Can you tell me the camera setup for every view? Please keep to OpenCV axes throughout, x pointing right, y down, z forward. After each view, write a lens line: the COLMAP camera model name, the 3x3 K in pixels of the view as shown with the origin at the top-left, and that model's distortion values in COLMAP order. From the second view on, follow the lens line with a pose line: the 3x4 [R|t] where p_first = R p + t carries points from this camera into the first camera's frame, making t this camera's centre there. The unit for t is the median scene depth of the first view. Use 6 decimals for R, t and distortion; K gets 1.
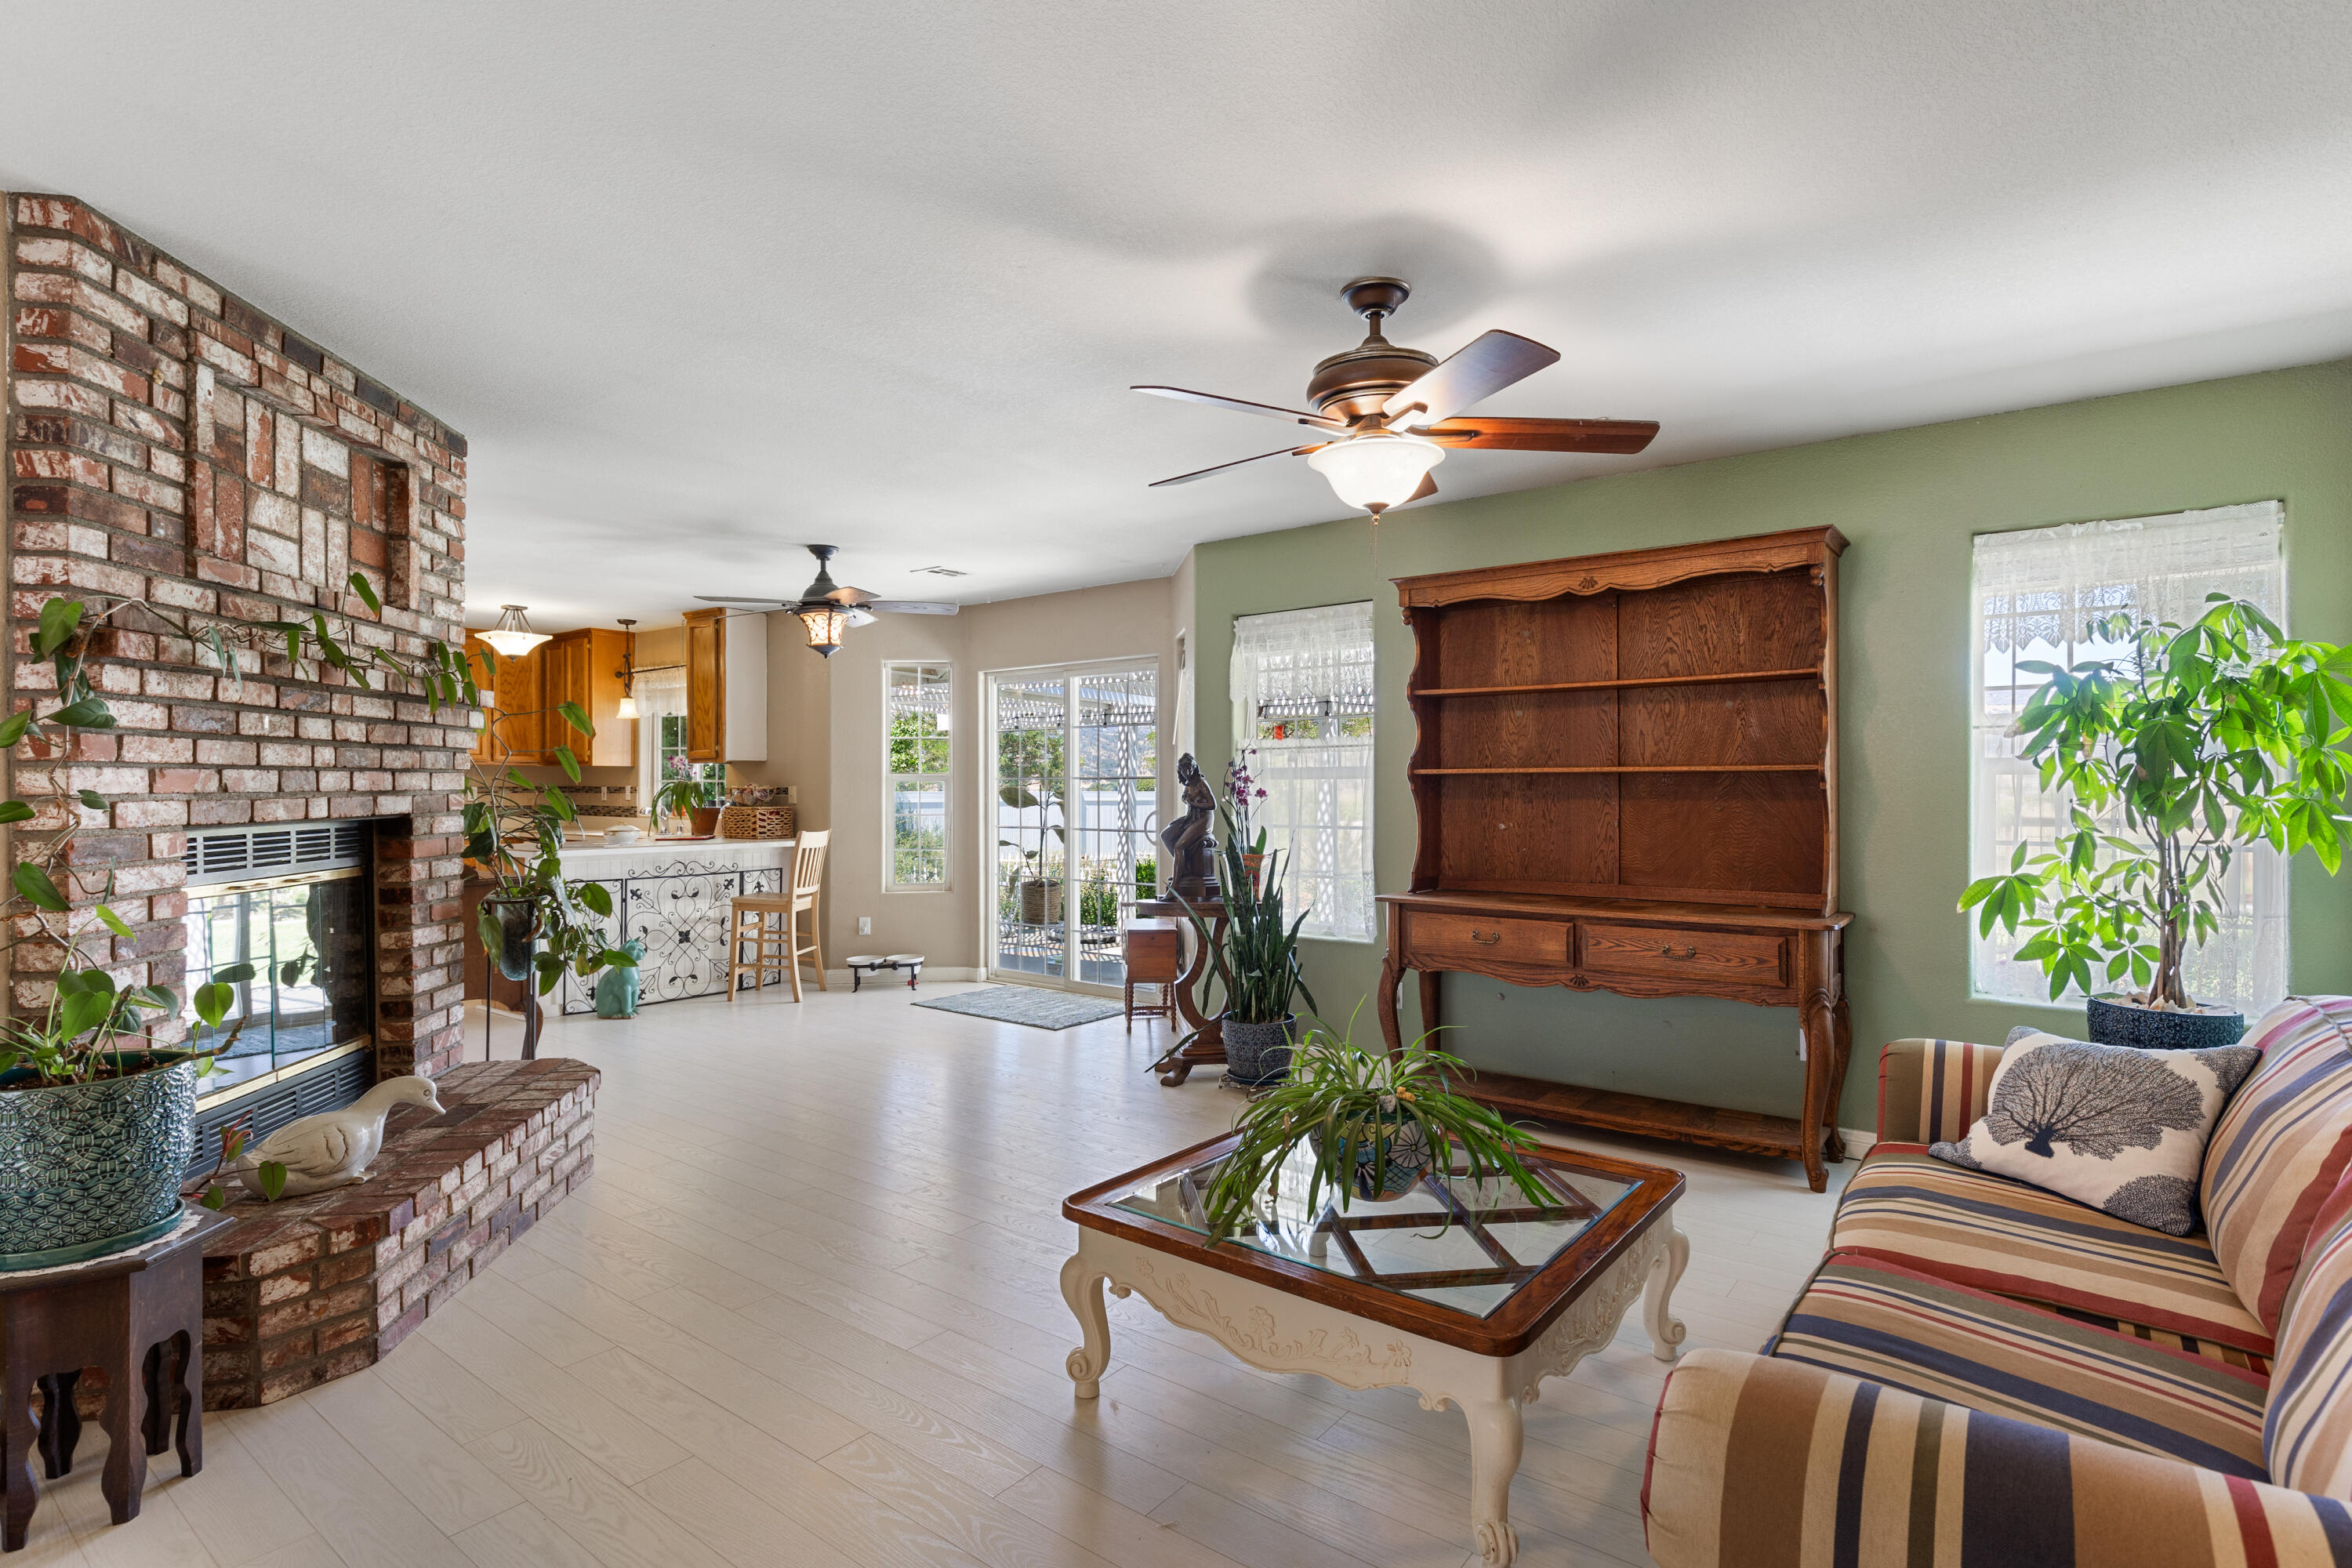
lens RADIAL K [[1146.6, 0, 1215.1], [0, 1146.6, 785.7], [0, 0, 1]] dist [-0.000410, 0.000605]
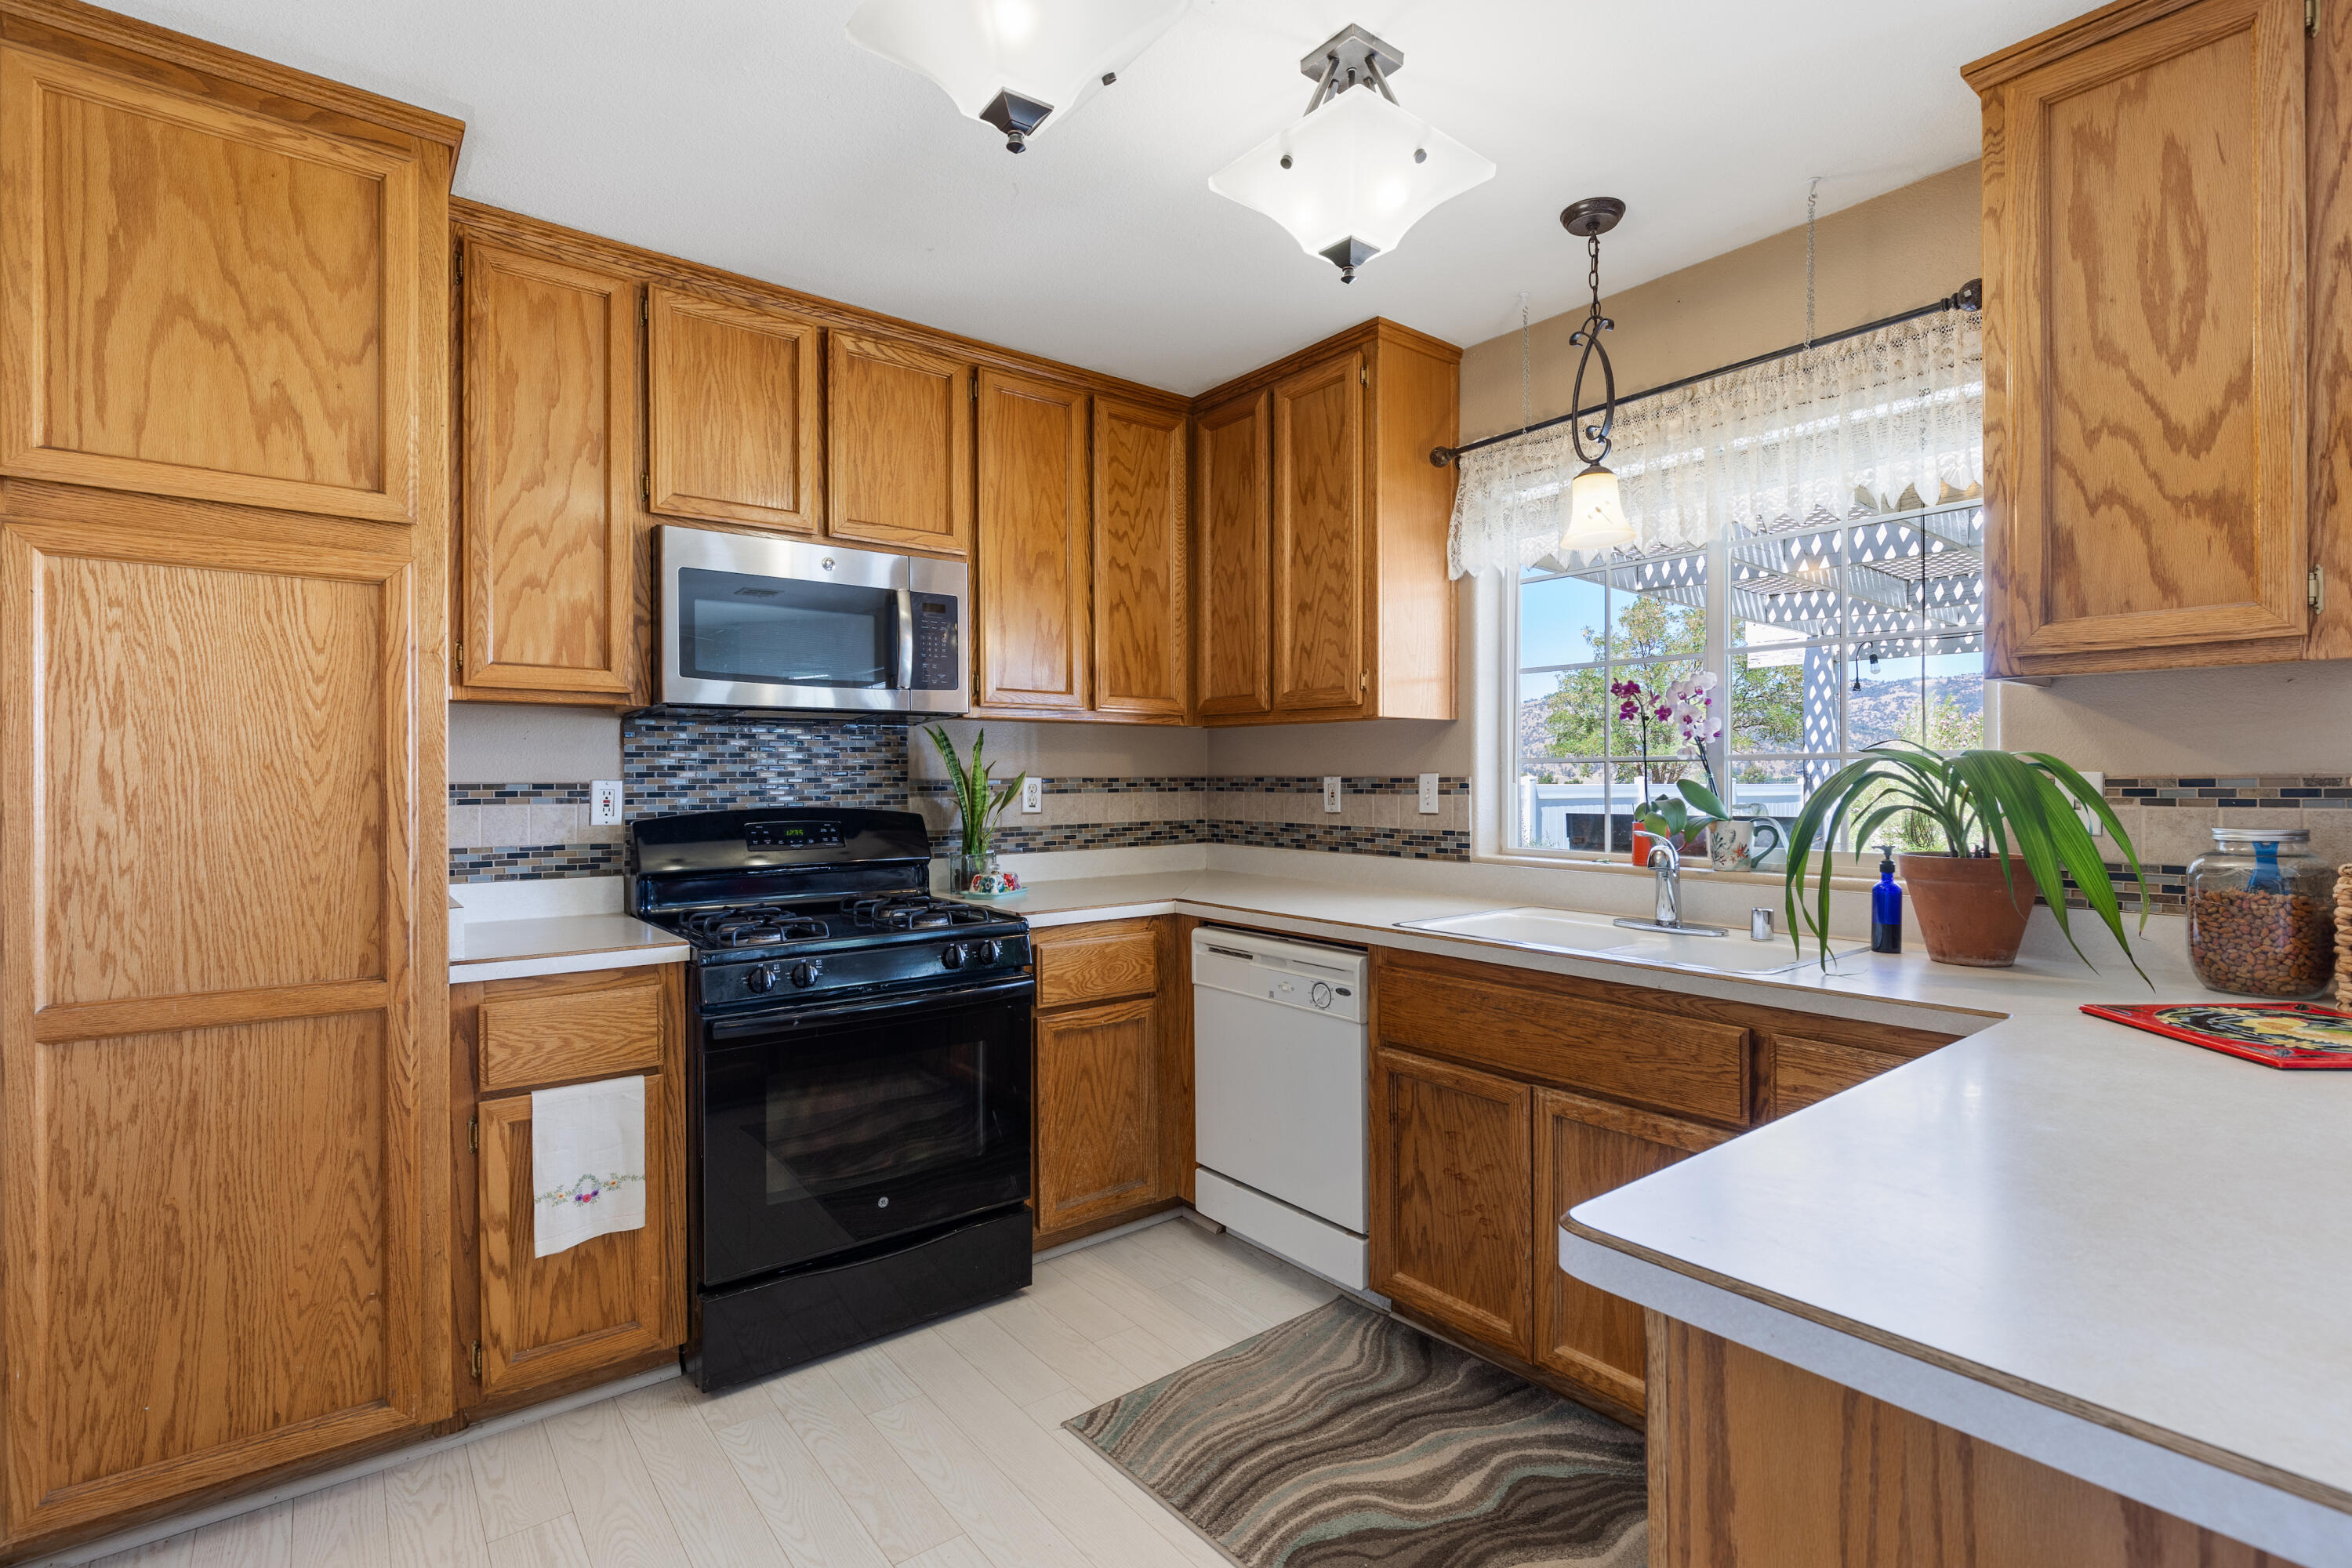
lens RADIAL K [[1095.4, 0, 1181.1], [0, 1095.4, 783.5], [0, 0, 1]] dist [-0.001132, -0.000518]
pose [[0.965659, -0.000900, -0.259810, -1.226422], [0.002420, 0.999982, 0.005531, 0.002142], [0.259800, -0.005969, 0.965644, 1.581338]]
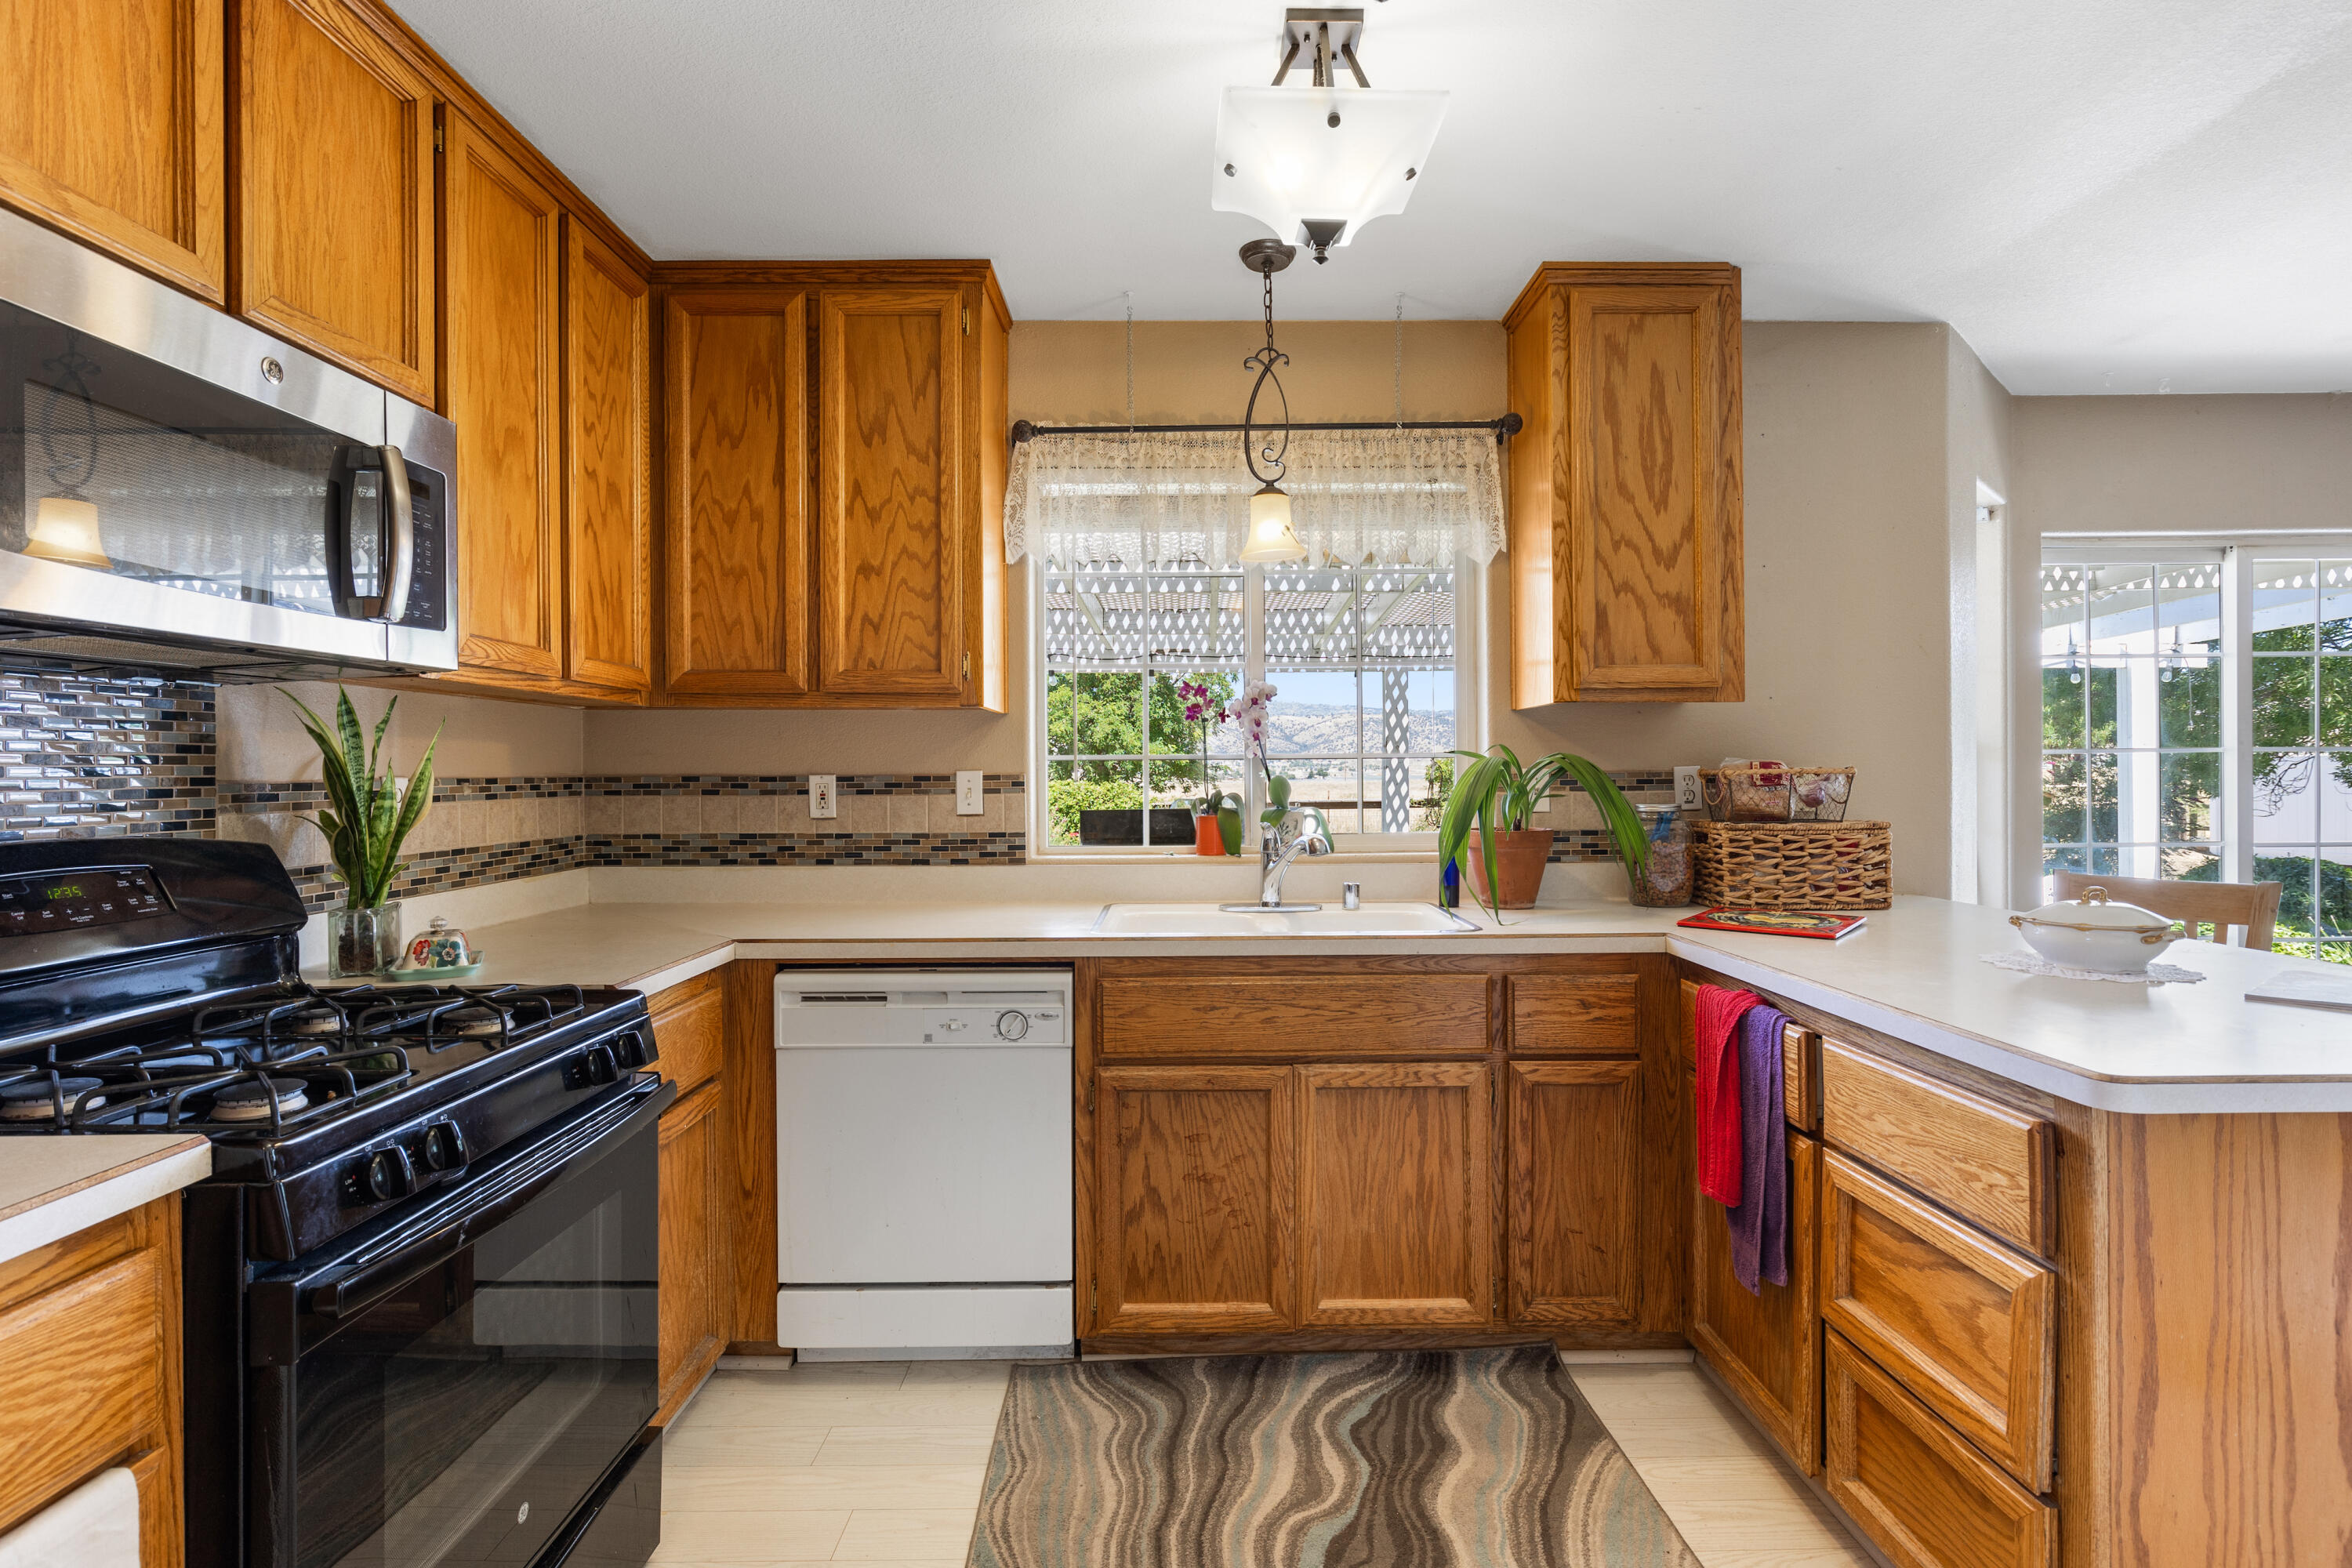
lens RADIAL K [[1147.1, 0, 1179.3], [0, 1147.1, 775.1], [0, 0, 1]] dist [-0.000309, 0.000212]
pose [[0.796588, -0.006228, 0.604491, -1.639505], [0.006185, 0.999979, 0.002151, 0.001723], [-0.604492, 0.002025, 0.796609, 1.718465]]
